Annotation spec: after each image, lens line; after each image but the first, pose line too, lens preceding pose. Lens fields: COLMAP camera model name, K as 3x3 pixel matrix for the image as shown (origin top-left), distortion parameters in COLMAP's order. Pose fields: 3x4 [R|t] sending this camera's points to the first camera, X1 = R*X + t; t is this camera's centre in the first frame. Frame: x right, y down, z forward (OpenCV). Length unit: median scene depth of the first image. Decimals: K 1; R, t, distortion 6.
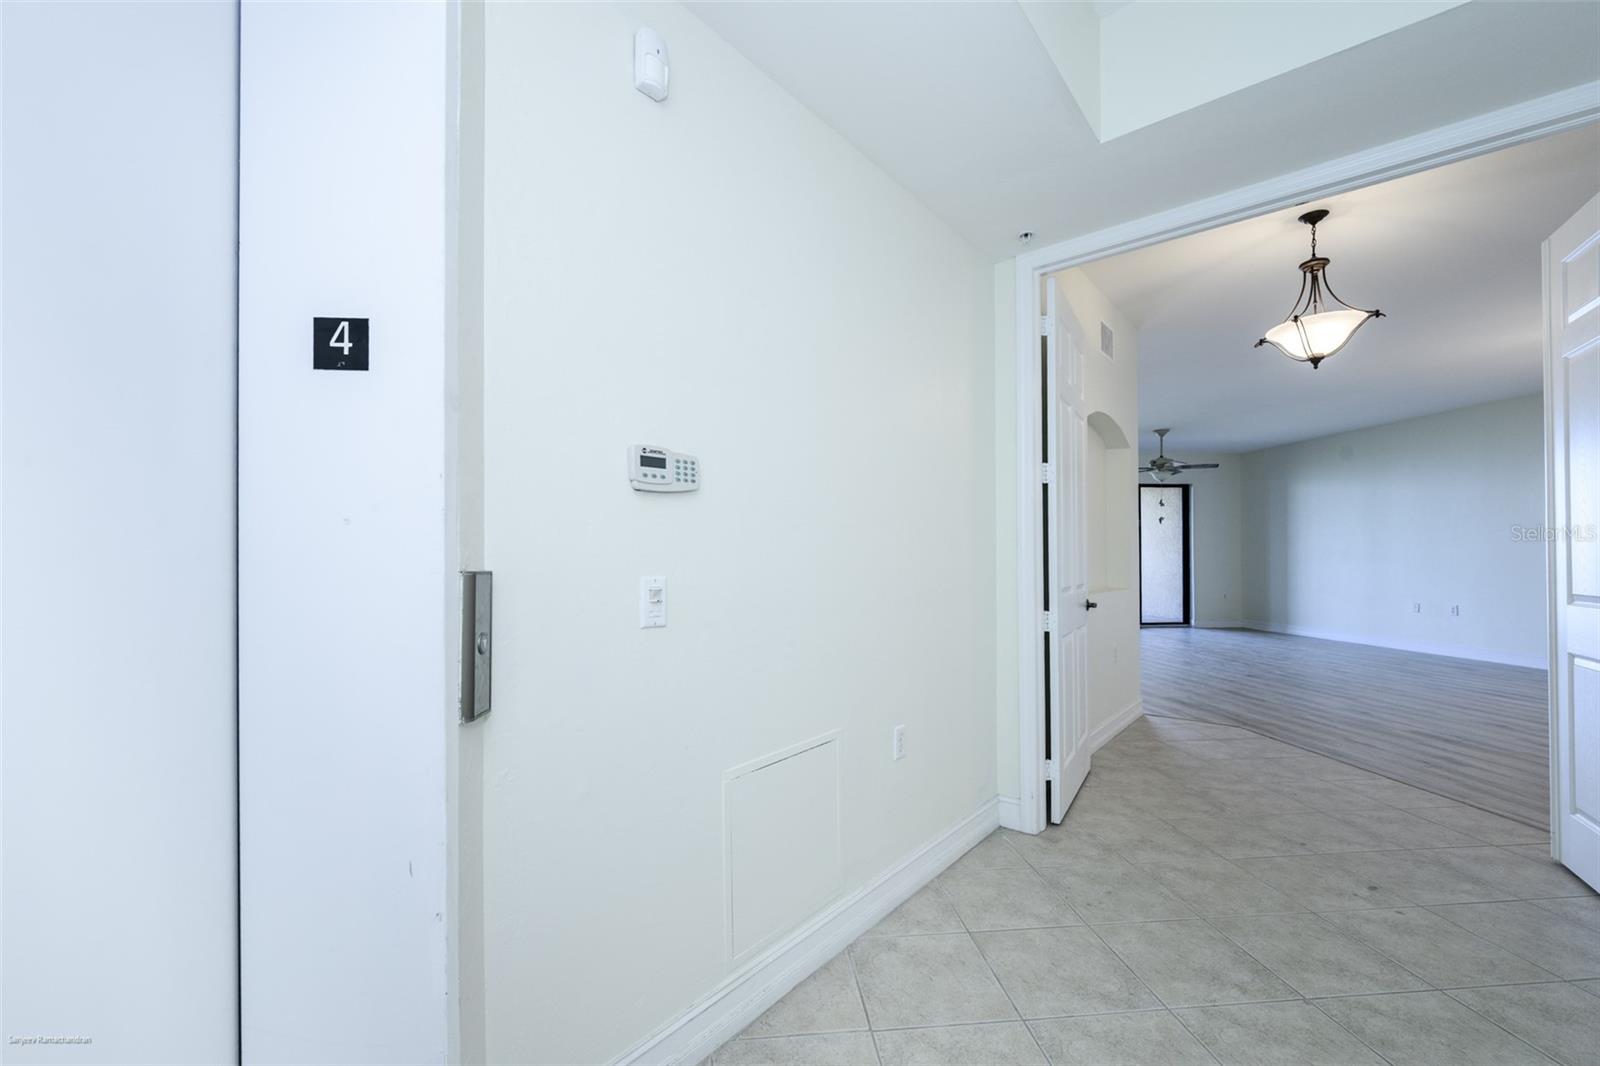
lens RADIAL K [[669.3, 0, 726.4], [0, 669.3, 555.5], [0, 0, 1]] dist [-0.000310, -0.000024]
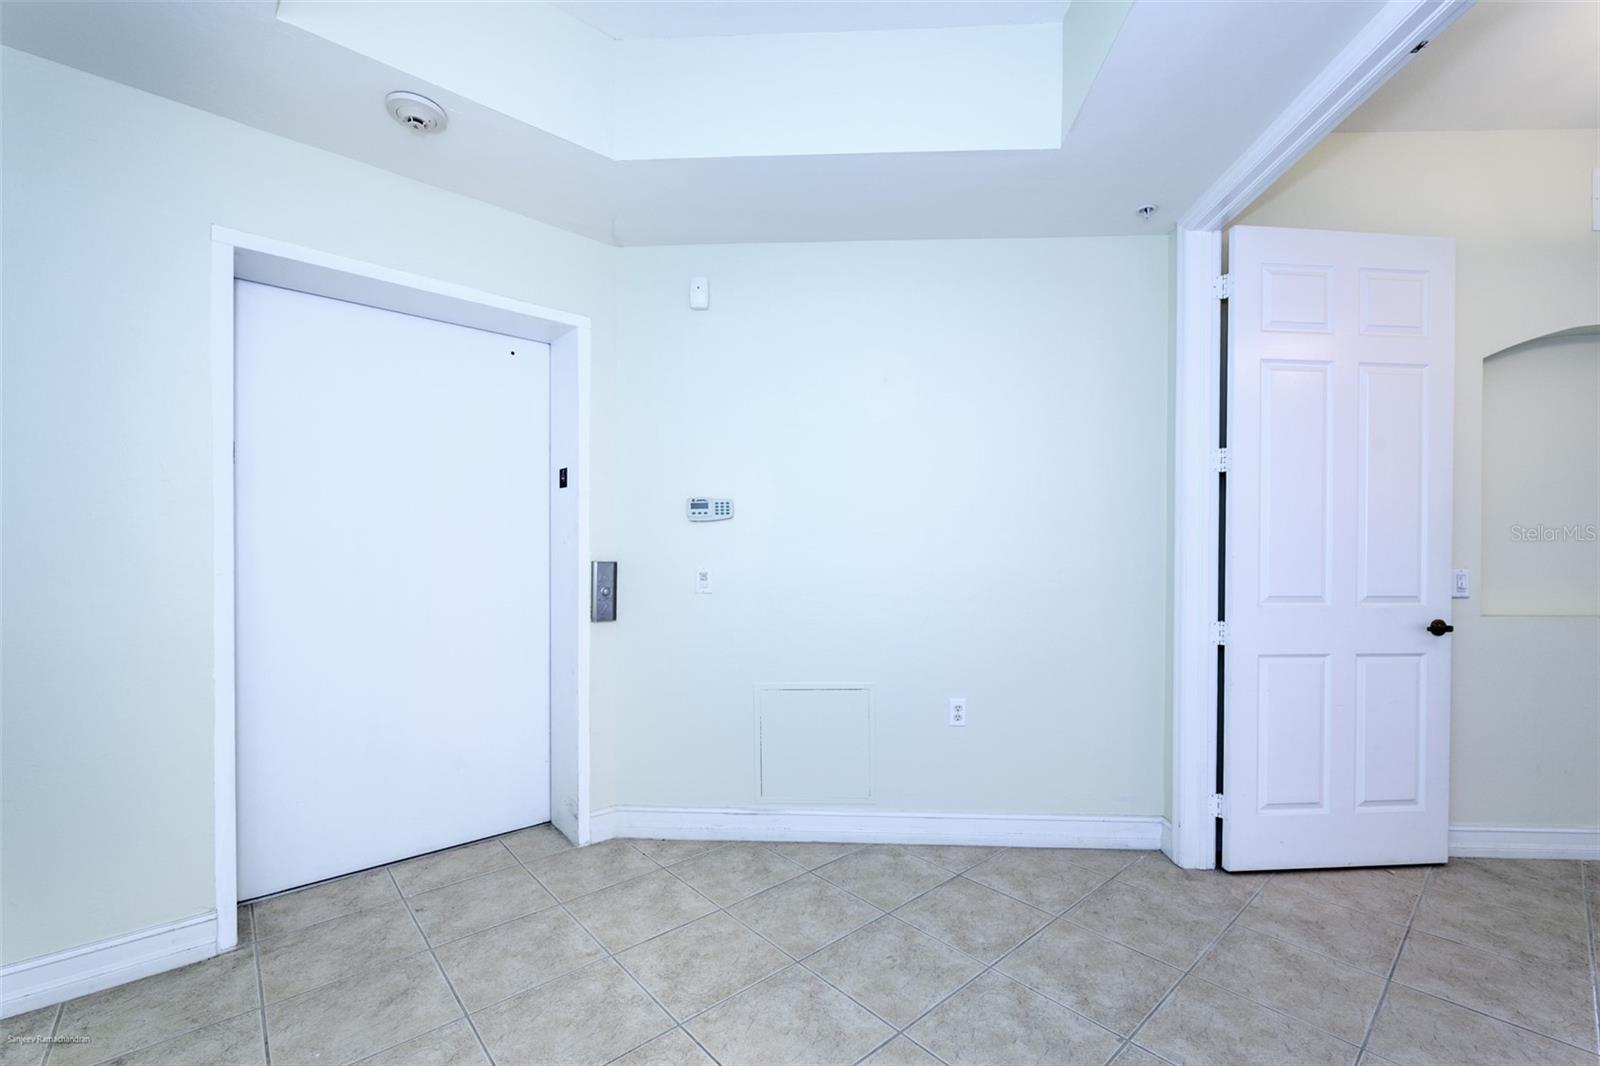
lens RADIAL K [[658.9, 0, 802.3], [0, 658.9, 562.9], [0, 0, 1]] dist [-0.000842, -0.000144]
pose [[0.596009, 0.014777, -0.802841, 1.141659], [-0.001019, 0.999844, 0.017646, -0.008424], [0.802977, -0.009699, 0.595931, 0.091517]]
